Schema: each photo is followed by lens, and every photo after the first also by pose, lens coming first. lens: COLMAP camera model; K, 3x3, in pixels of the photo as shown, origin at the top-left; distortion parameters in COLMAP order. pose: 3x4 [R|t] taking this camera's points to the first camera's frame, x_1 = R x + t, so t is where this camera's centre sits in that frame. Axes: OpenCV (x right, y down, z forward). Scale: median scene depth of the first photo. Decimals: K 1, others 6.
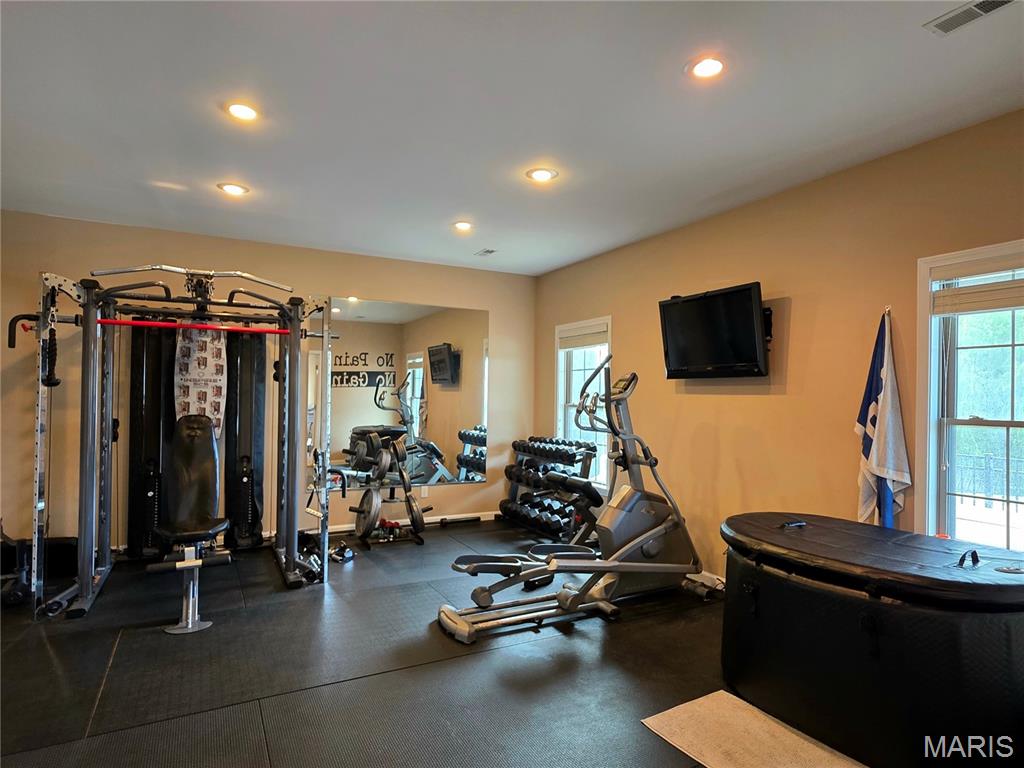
lens RADIAL K [[576.2, 0, 517.0], [0, 576.2, 390.4], [0, 0, 1]] dist [-0.003445, -0.002161]
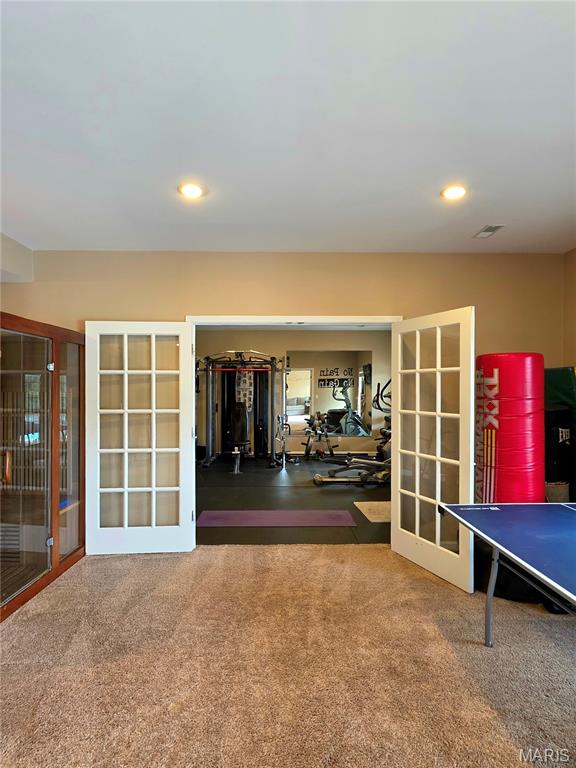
lens RADIAL K [[432.2, 0, 286.7], [0, 432.2, 385.6], [0, 0, 1]] dist [-0.003445, -0.002161]
pose [[0.890188, -0.014328, -0.455368, 0.492185], [0.014636, 0.999889, -0.002850, -0.023555], [0.455359, -0.004128, 0.890299, -0.622265]]
